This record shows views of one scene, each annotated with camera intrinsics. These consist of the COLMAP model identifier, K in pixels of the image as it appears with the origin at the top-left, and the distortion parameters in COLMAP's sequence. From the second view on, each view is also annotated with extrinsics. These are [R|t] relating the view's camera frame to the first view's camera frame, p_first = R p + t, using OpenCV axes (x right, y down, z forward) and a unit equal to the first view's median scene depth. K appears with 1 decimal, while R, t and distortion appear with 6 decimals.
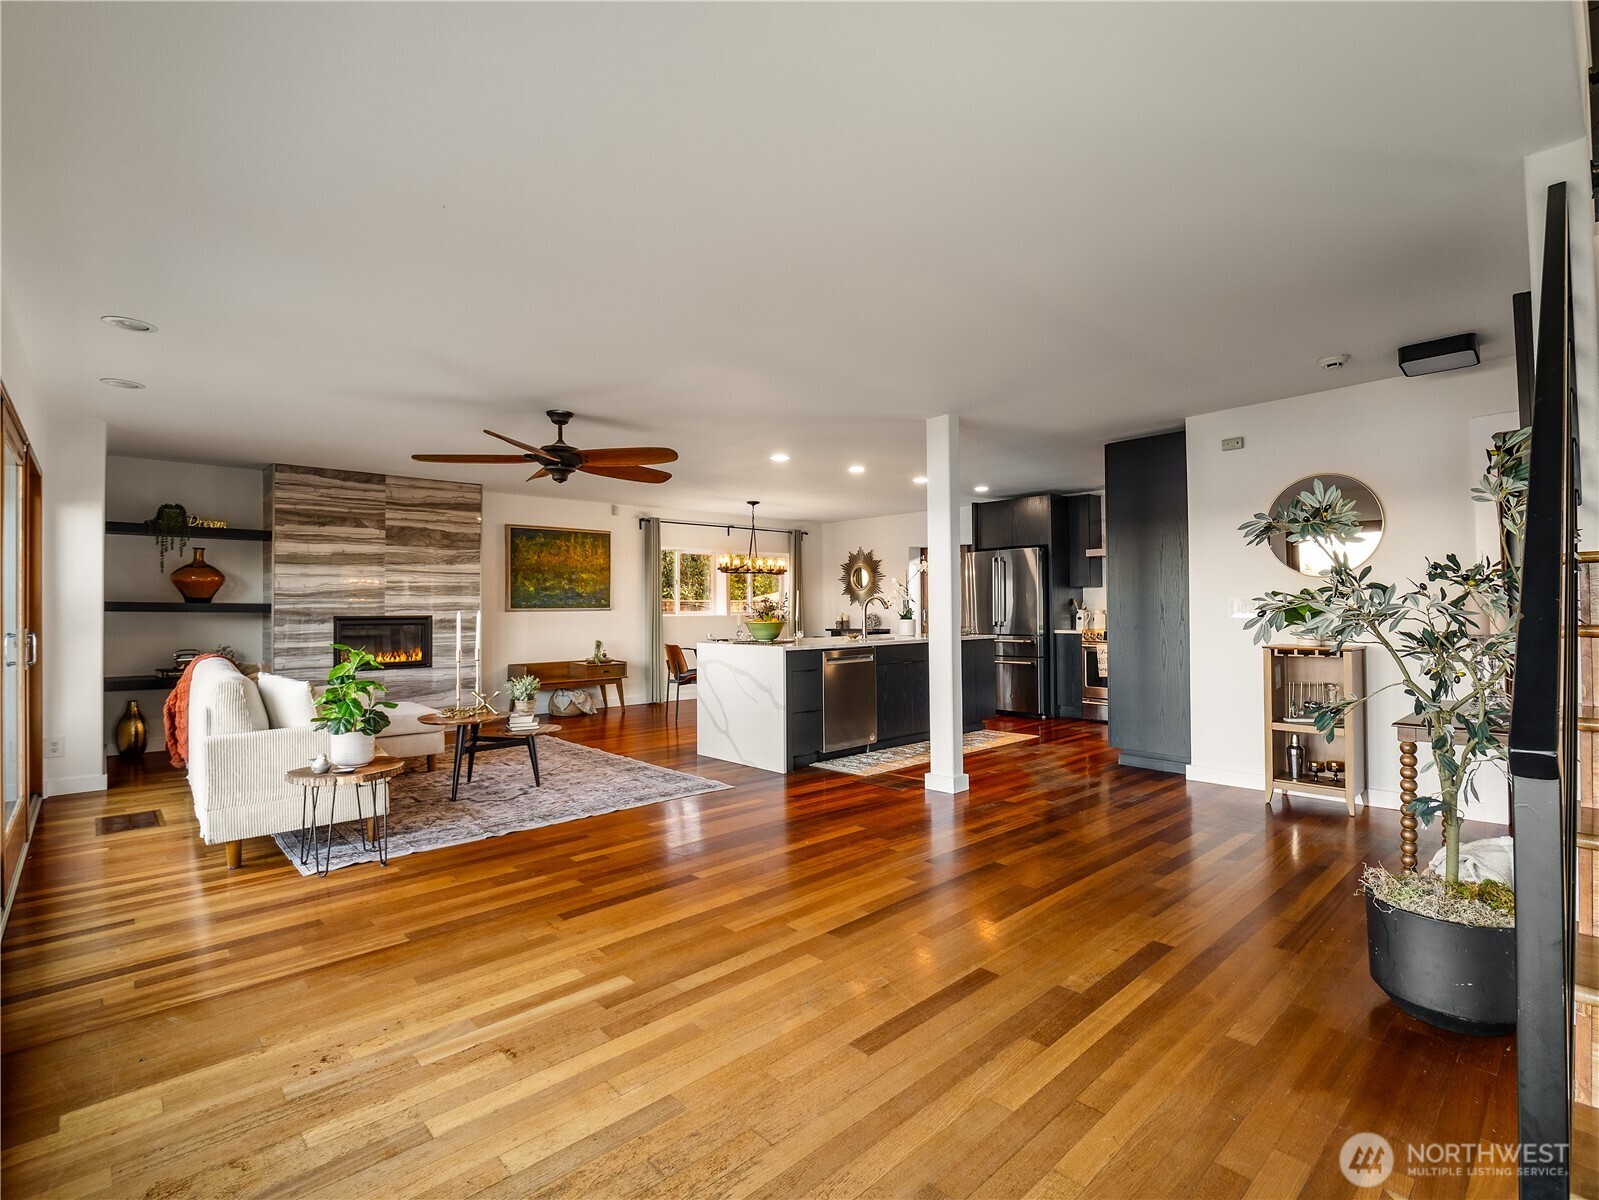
lens RADIAL K [[764.7, 0, 799.5], [0, 764.7, 600.0], [0, 0, 1]] dist [-0.012427, 0.000112]
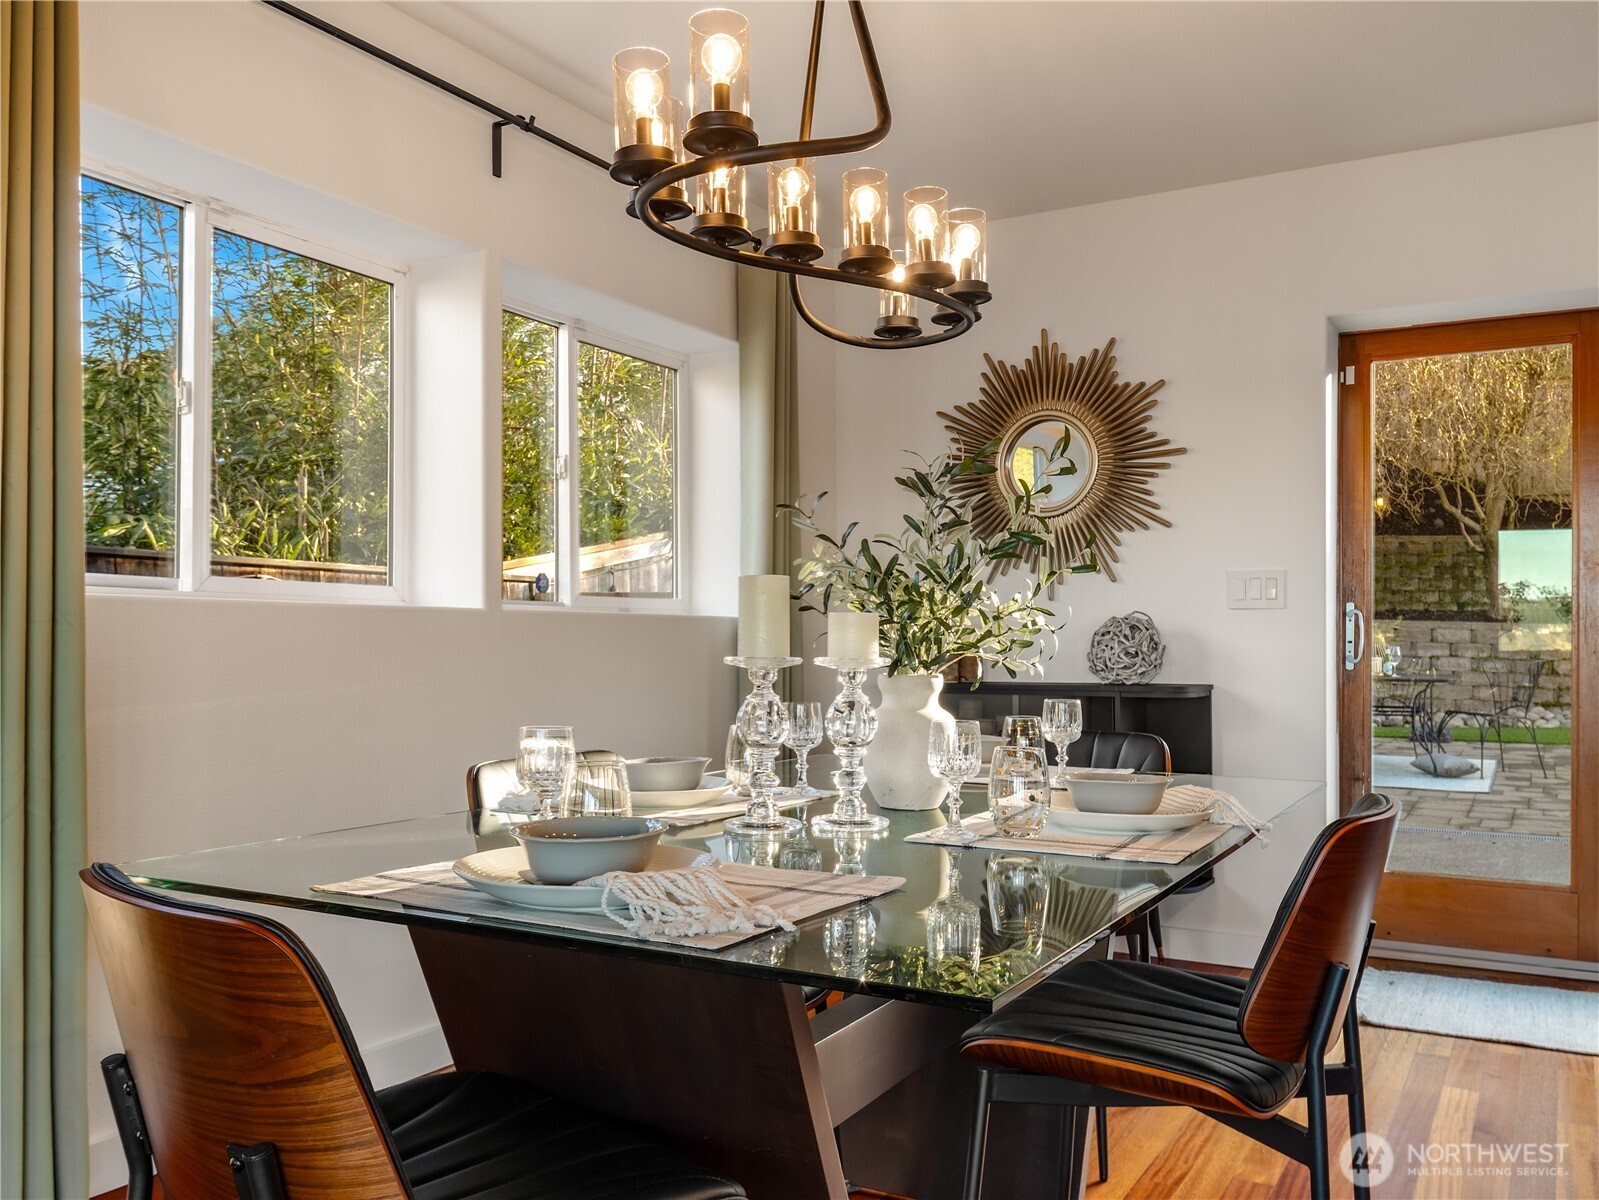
lens RADIAL K [[1329.6, 0, 799.5], [0, 1329.6, 600.0], [0, 0, 1]] dist [0.003469, 0.001104]
pose [[0.951681, 0.017624, 0.306583, -0.116906], [-0.011149, 0.999677, -0.022859, 0.022986], [-0.306887, 0.018336, 0.951569, 0.653011]]
